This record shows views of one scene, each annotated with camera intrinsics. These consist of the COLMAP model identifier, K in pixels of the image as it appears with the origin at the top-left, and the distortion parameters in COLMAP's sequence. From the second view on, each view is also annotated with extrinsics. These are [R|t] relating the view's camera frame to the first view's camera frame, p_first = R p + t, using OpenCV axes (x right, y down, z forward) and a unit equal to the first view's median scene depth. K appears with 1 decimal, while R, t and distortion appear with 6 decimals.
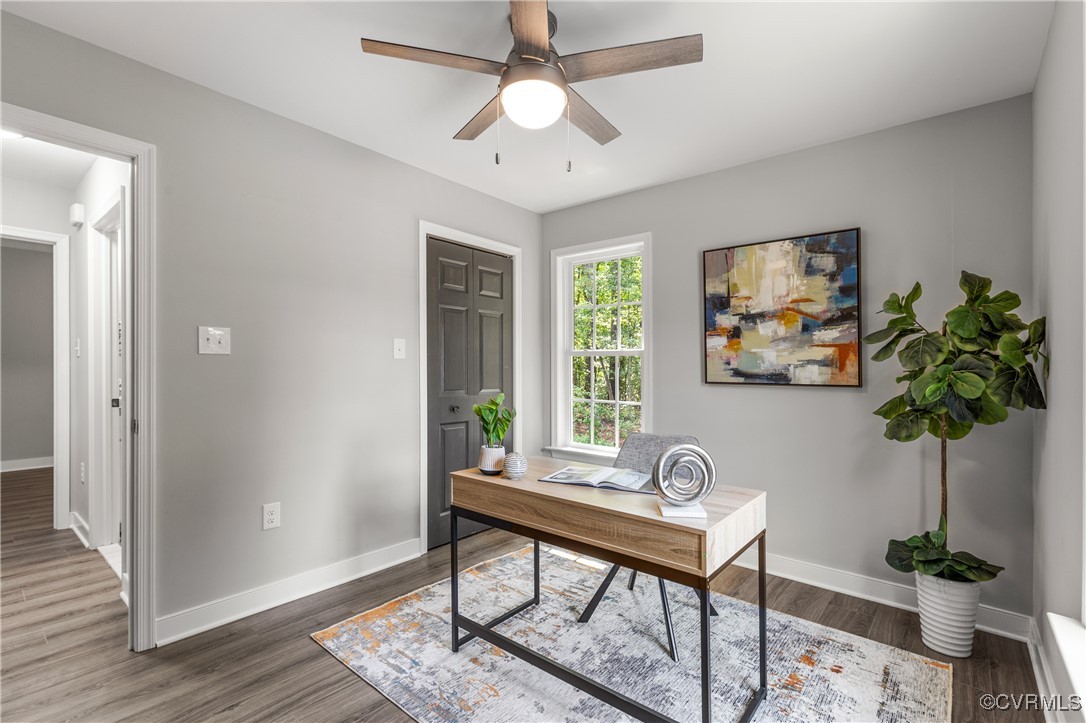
lens RADIAL K [[487.2, 0, 551.1], [0, 487.2, 365.5], [0, 0, 1]] dist [0.003289, -0.000146]
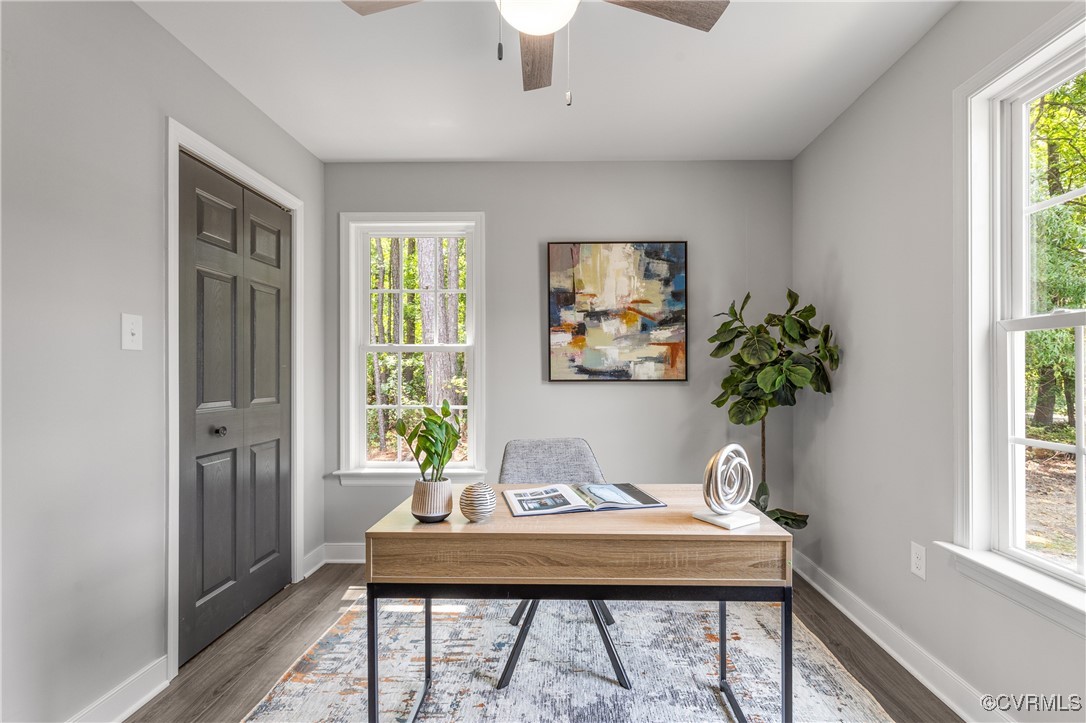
lens RADIAL K [[493.6, 0, 562.0], [0, 493.6, 363.2], [0, 0, 1]] dist [0.002308, -0.000635]
pose [[0.786941, 0.000550, 0.617028, -0.290089], [0.004506, 0.999968, -0.006639, 0.008263], [-0.617012, 0.008005, 0.786913, 0.255534]]
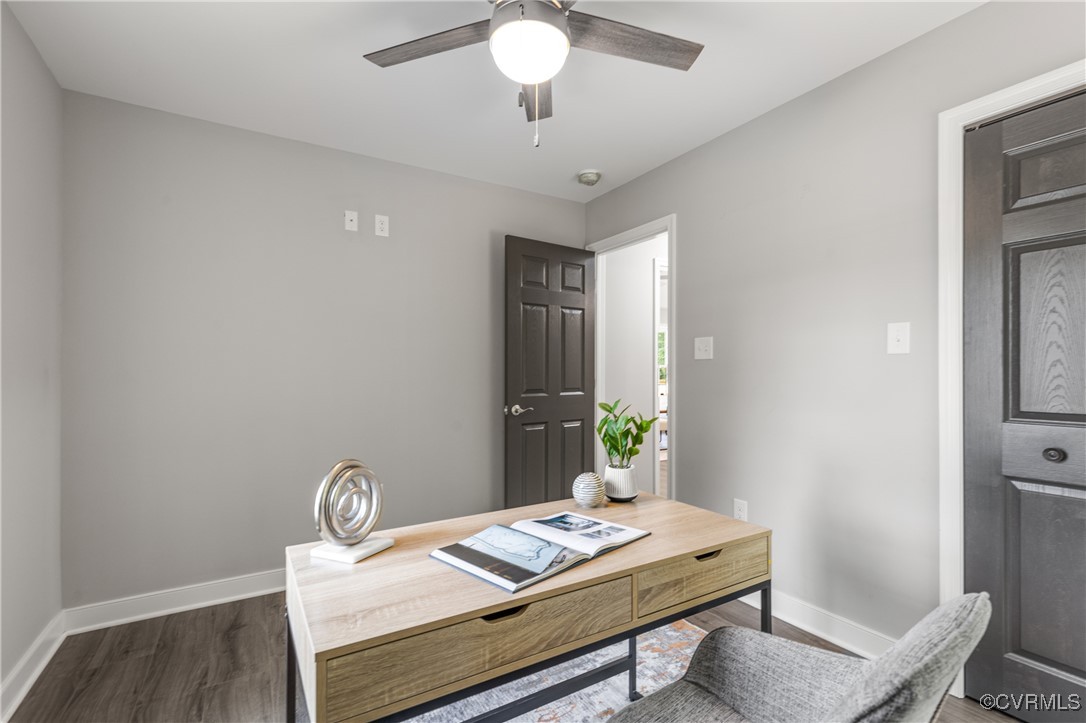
lens RADIAL K [[496.1, 0, 555.0], [0, 496.1, 376.0], [0, 0, 1]] dist [0.007610, -0.000726]
pose [[-0.323352, -0.005220, -0.946264, 0.493524], [0.002375, 0.999977, -0.006328, 0.019411], [0.946276, -0.004293, -0.323332, 0.844110]]
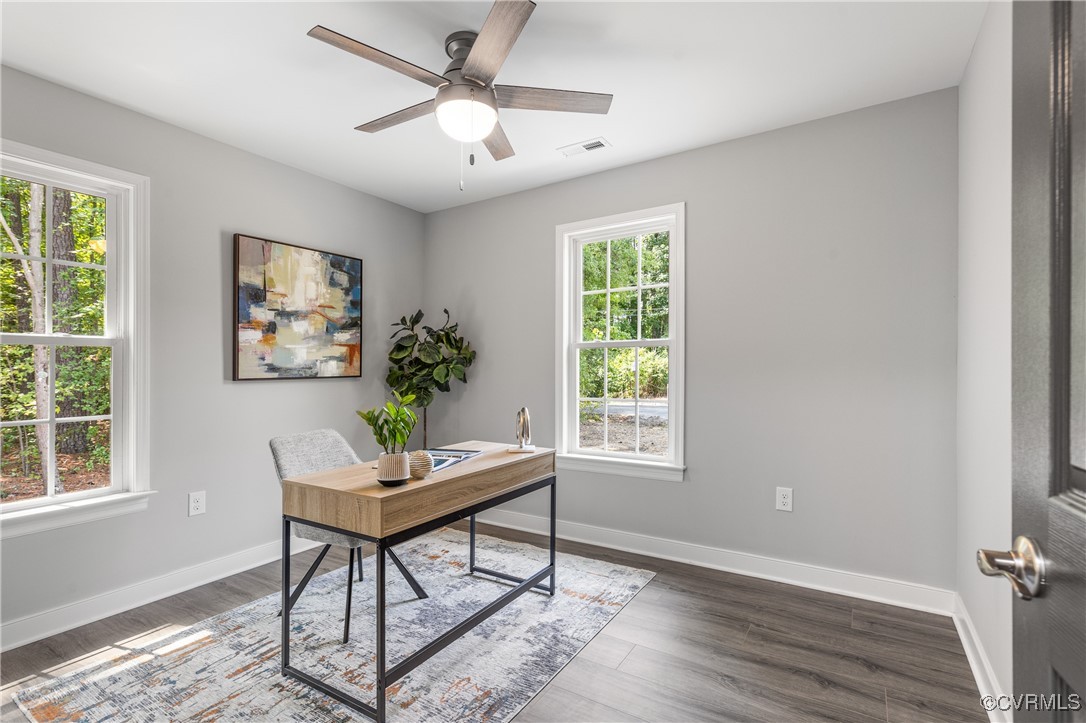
lens RADIAL K [[487.2, 0, 551.1], [0, 487.2, 365.5], [0, 0, 1]] dist [0.003289, -0.000146]
pose [[-0.120590, -0.005661, 0.992686, -0.729091], [0.002609, 0.999978, 0.006019, 0.005349], [-0.992699, 0.003316, -0.120573, 0.599849]]
